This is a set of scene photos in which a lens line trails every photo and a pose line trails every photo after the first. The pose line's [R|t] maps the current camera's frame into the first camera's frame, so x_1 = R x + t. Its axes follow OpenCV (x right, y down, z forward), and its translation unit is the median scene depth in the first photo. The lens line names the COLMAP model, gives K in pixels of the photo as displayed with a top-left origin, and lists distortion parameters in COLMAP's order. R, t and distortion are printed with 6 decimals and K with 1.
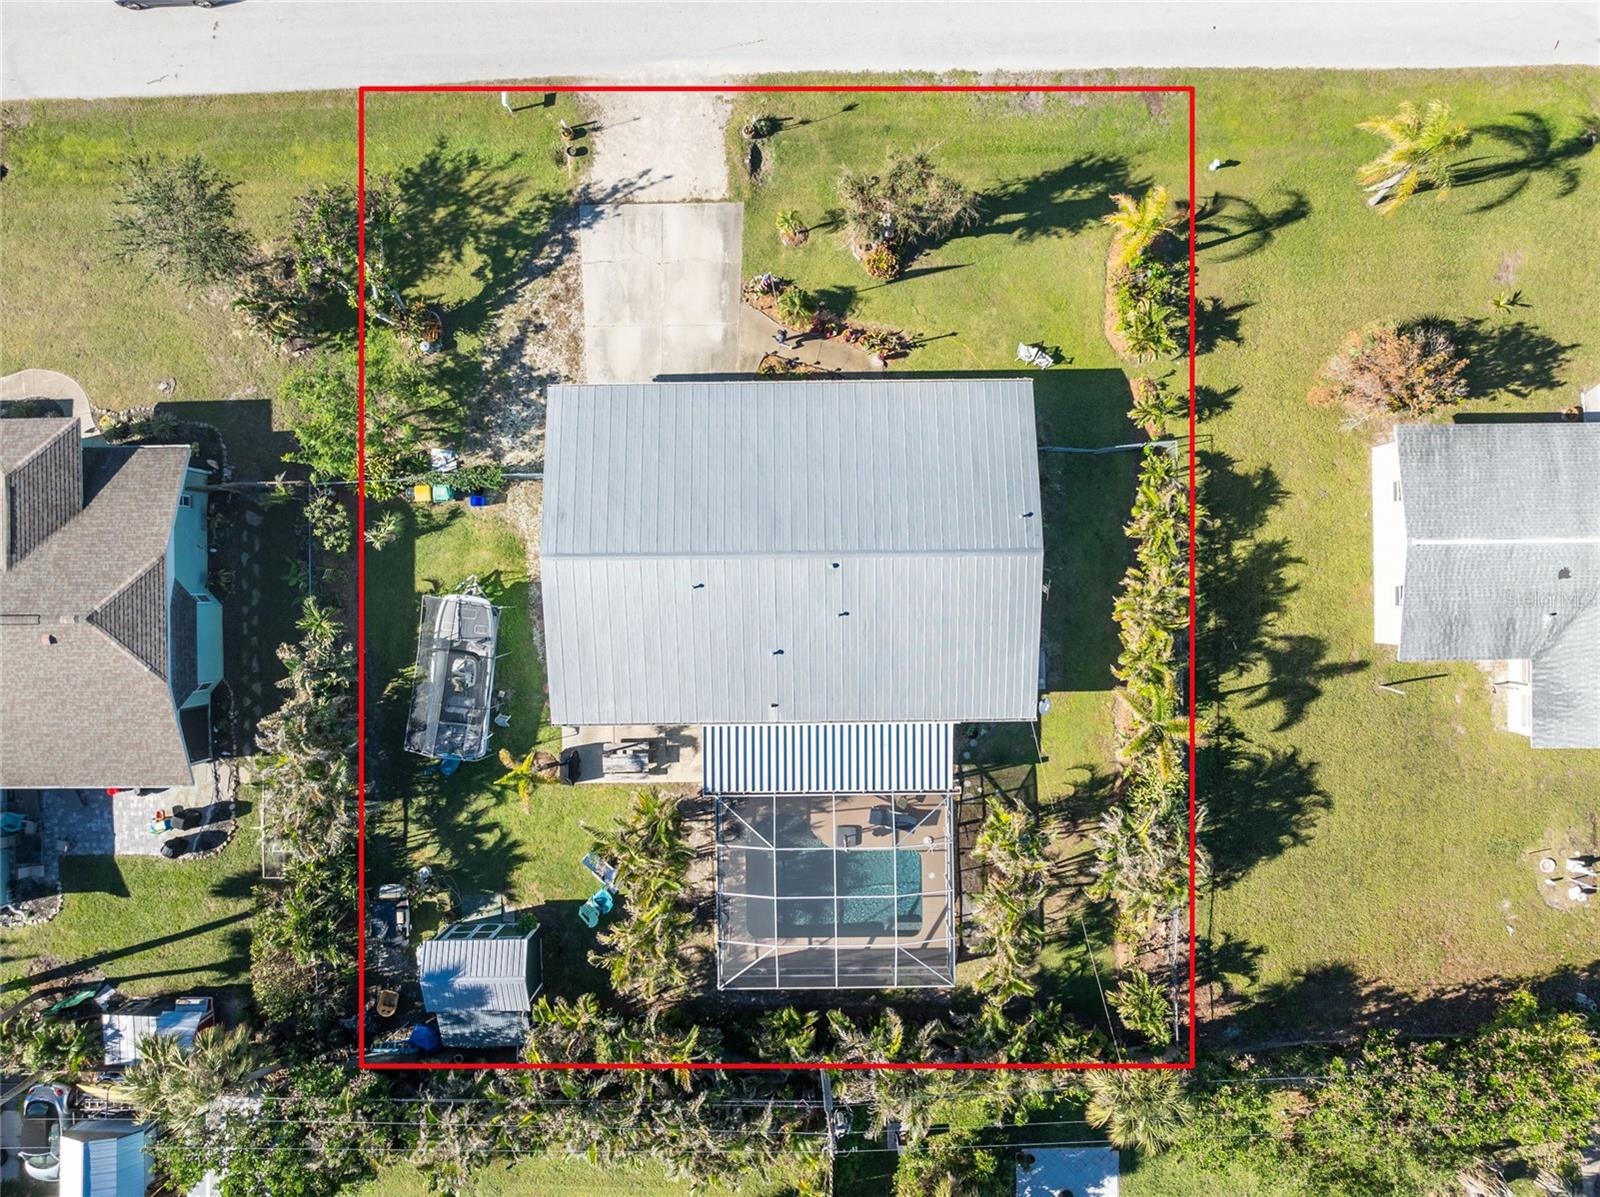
lens RADIAL K [[1162.3, 0, 807.5], [0, 1162.3, 597.7], [0, 0, 1]] dist [-0.008753, -0.055617]
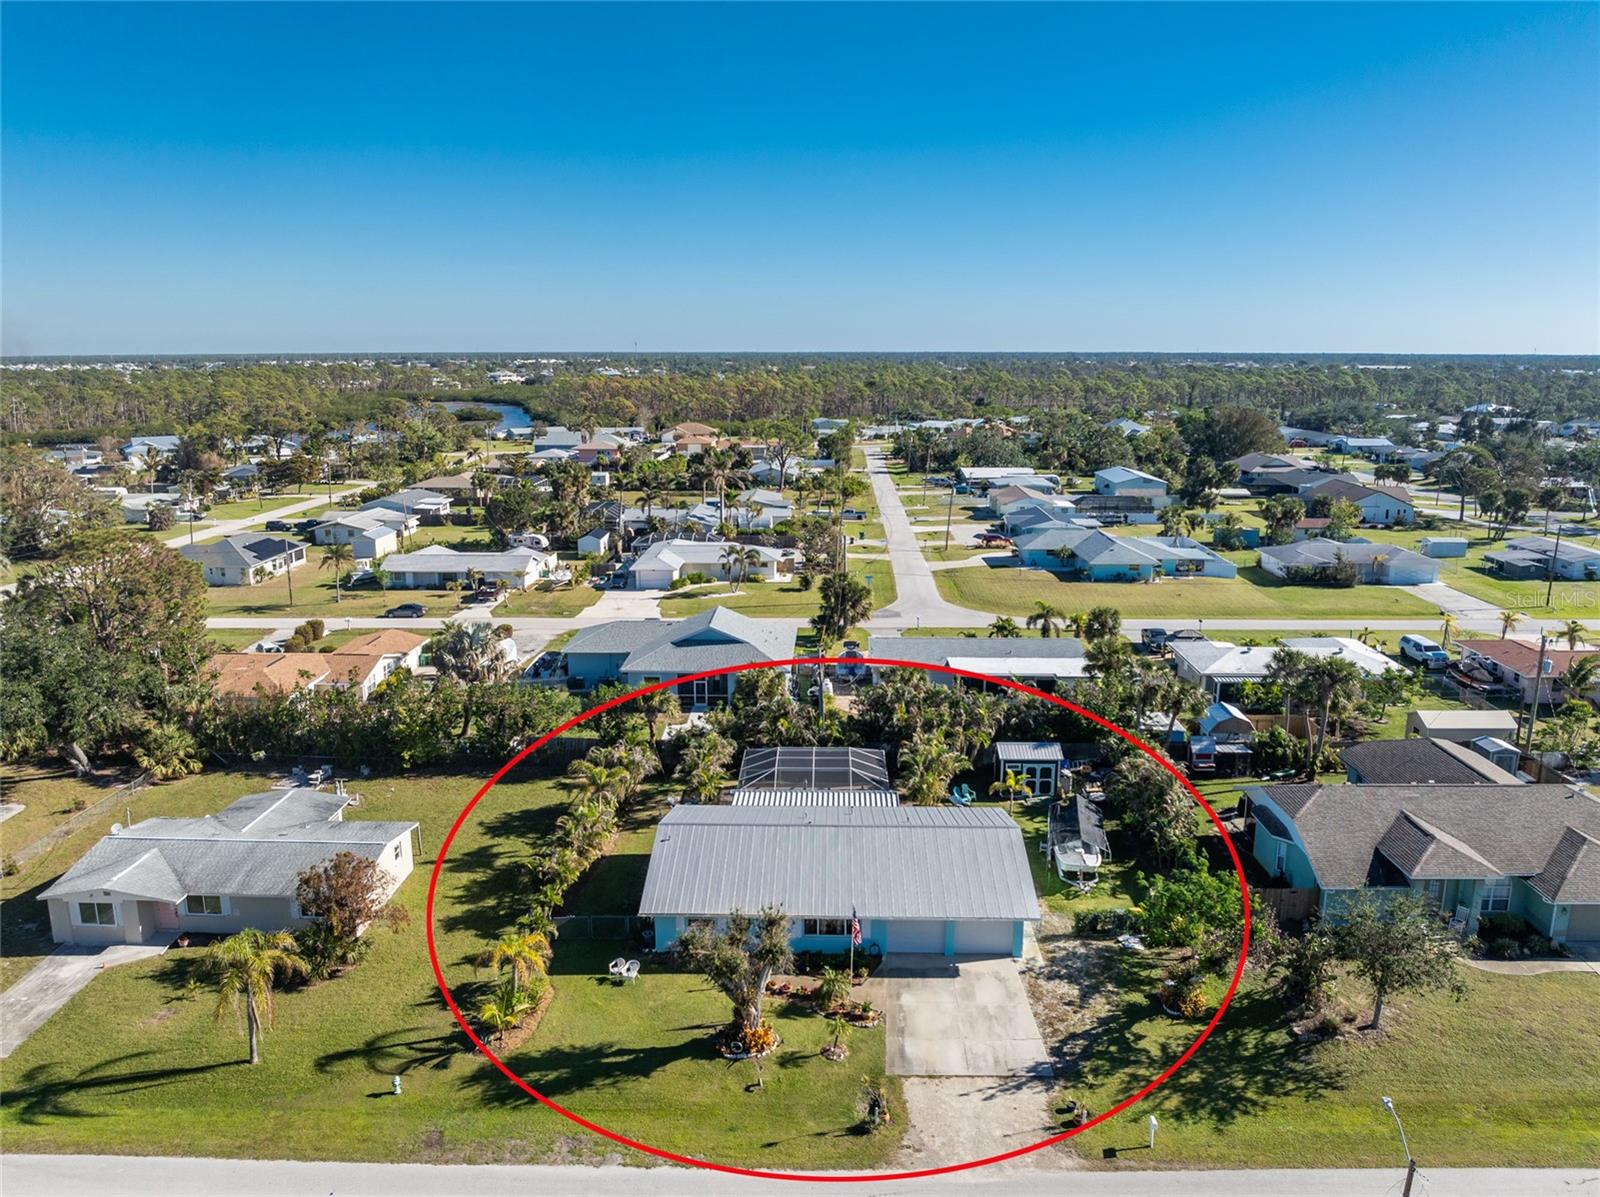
lens RADIAL K [[1162.3, 0, 807.5], [0, 1162.3, 597.7], [0, 0, 1]] dist [-0.008753, -0.055617]
pose [[-0.999362, -0.001757, 0.035685, -0.024591], [0.035228, -0.215083, 0.975960, -1.210096], [0.005961, 0.976594, 0.215008, 0.395512]]
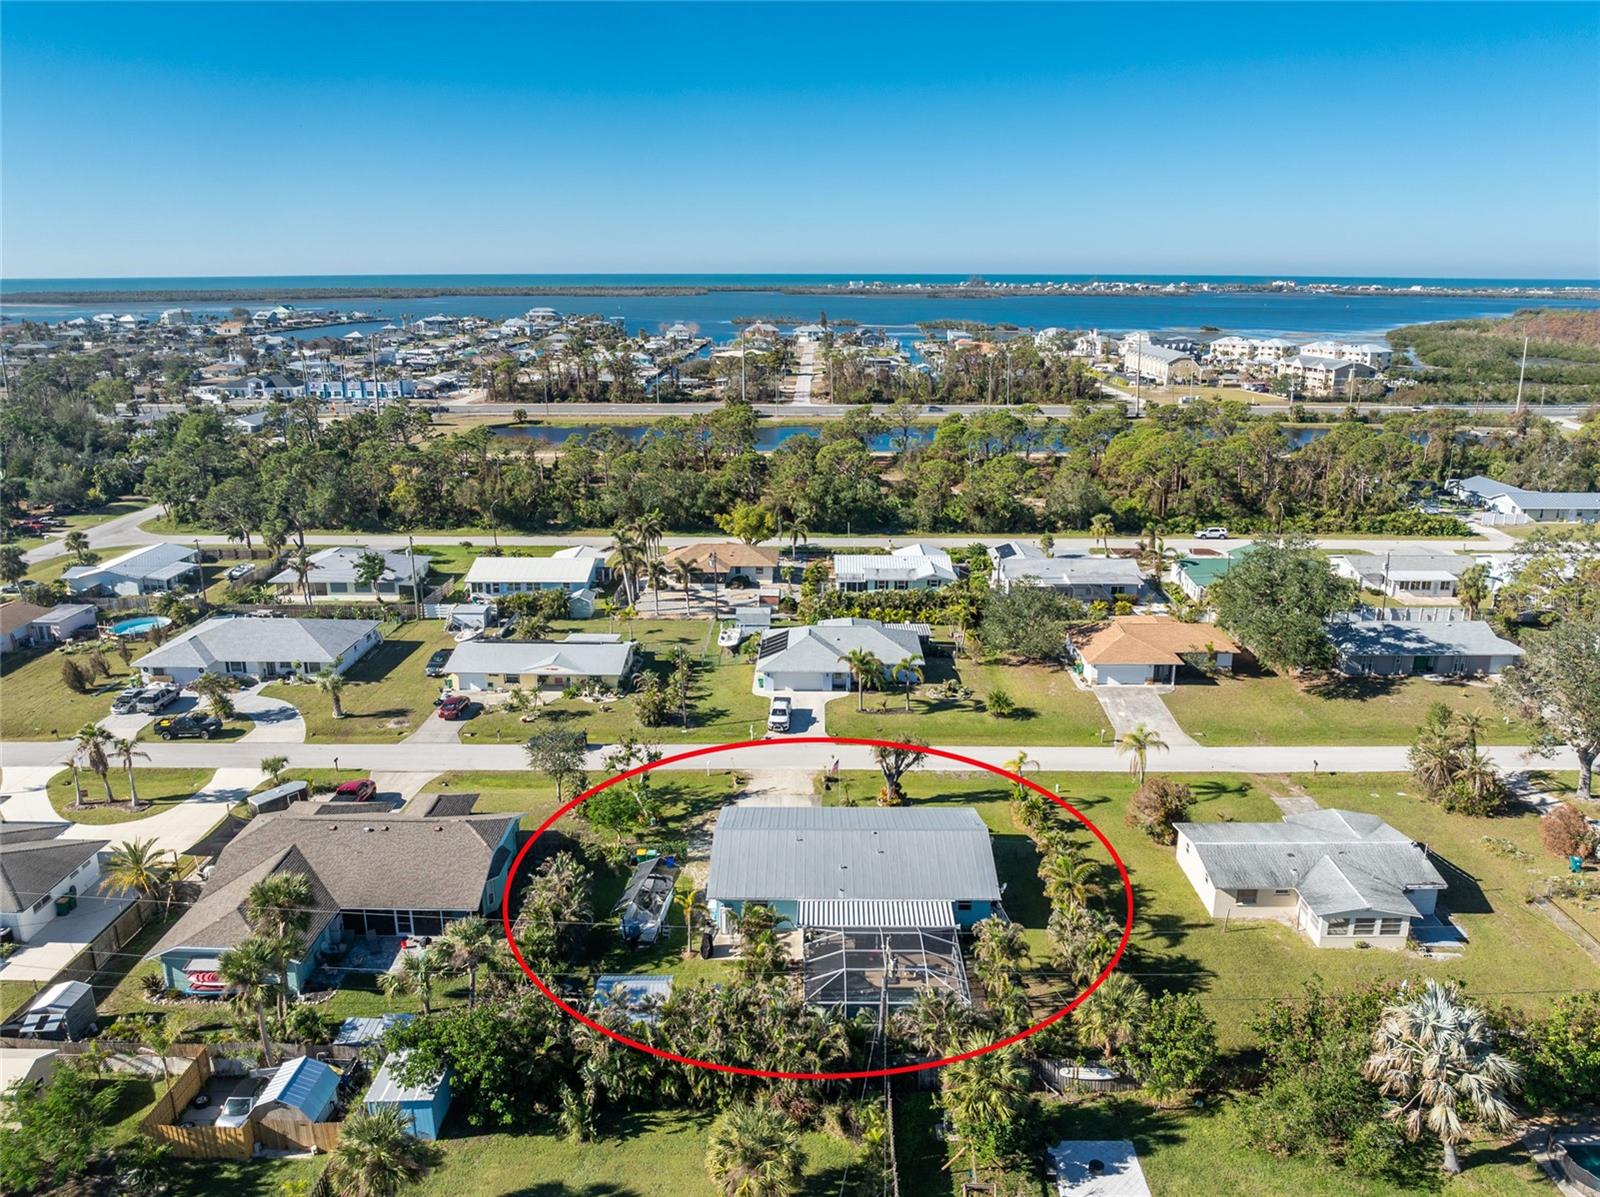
lens RADIAL K [[1162.3, 0, 807.5], [0, 1162.3, 597.7], [0, 0, 1]] dist [-0.008753, -0.055617]
pose [[0.999787, 0.011447, -0.017158, -0.050039], [-0.019591, 0.266835, -0.963543, 1.483775], [-0.006452, 0.963674, 0.267003, 0.144160]]
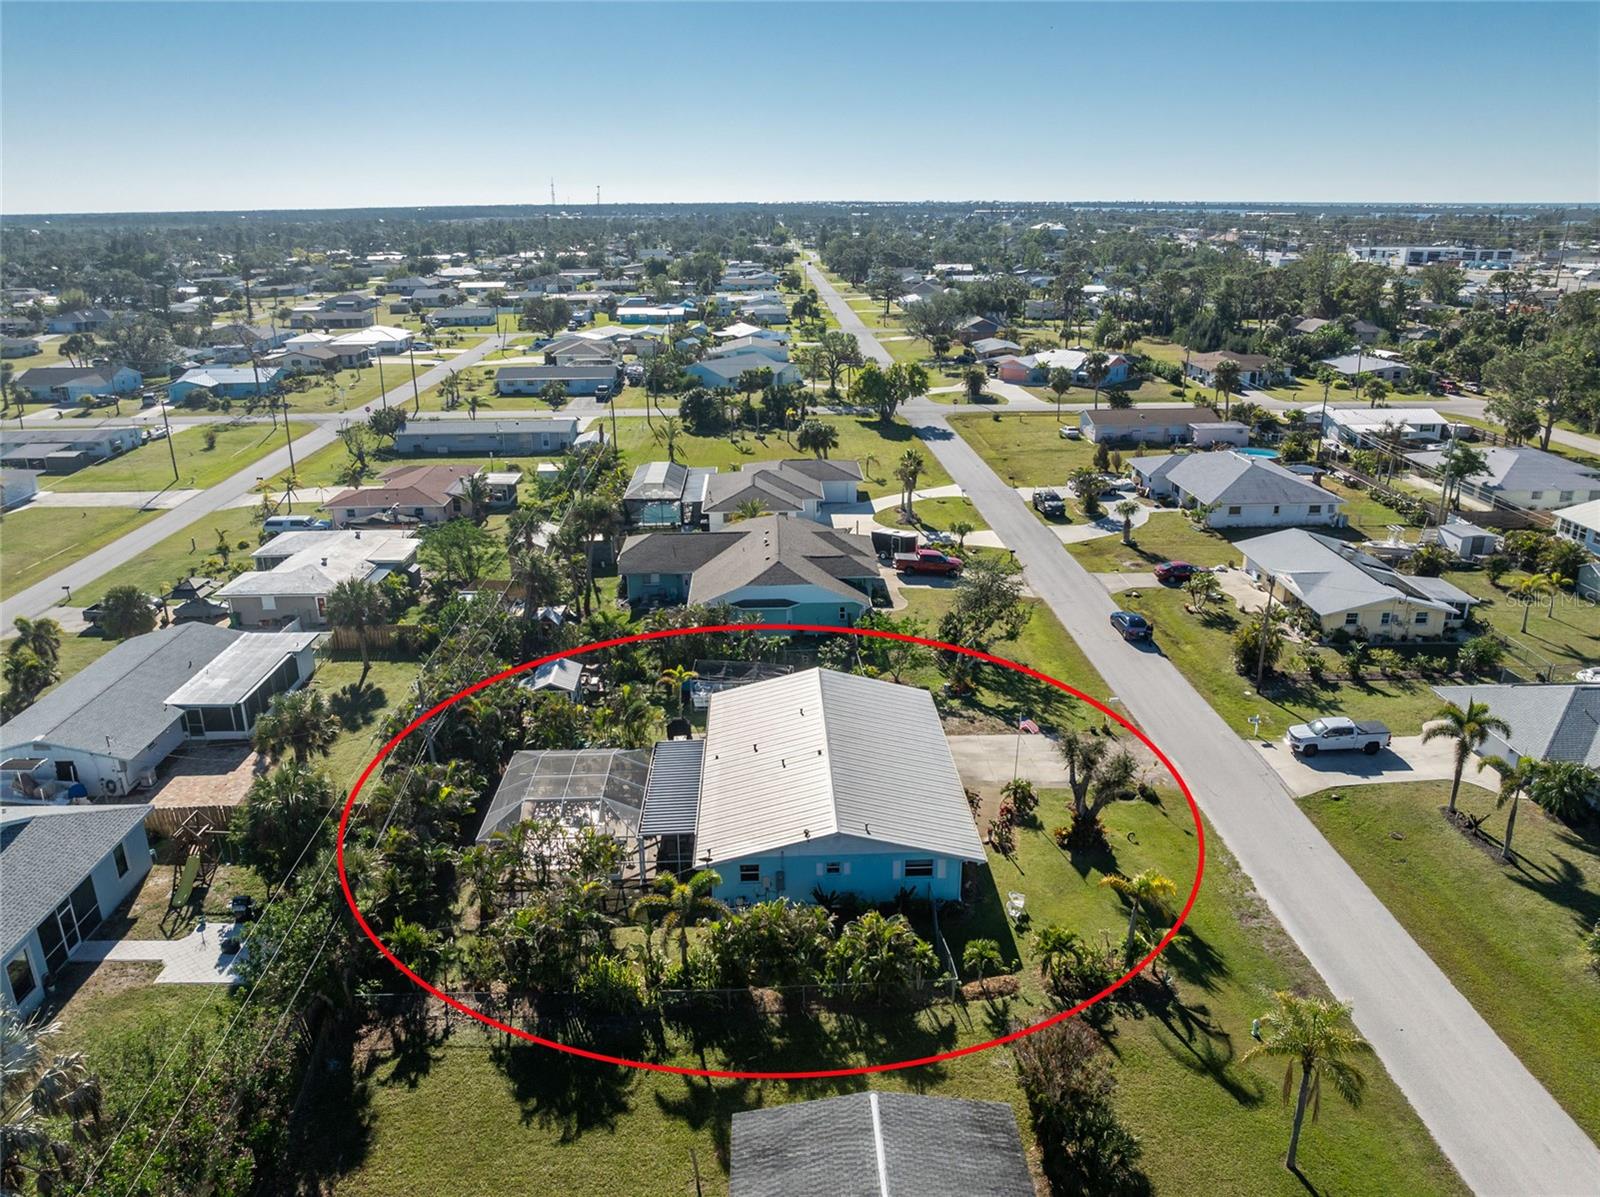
lens RADIAL K [[1138.7, 0, 800.0], [0, 1138.7, 598.5], [0, 0, 1]] dist [-0.040972, 0.000847]
pose [[0.021586, 0.336505, -0.941434, 1.098146], [-0.999761, 0.010515, -0.019164, 0.016882], [0.003451, 0.941623, 0.336651, 0.349236]]
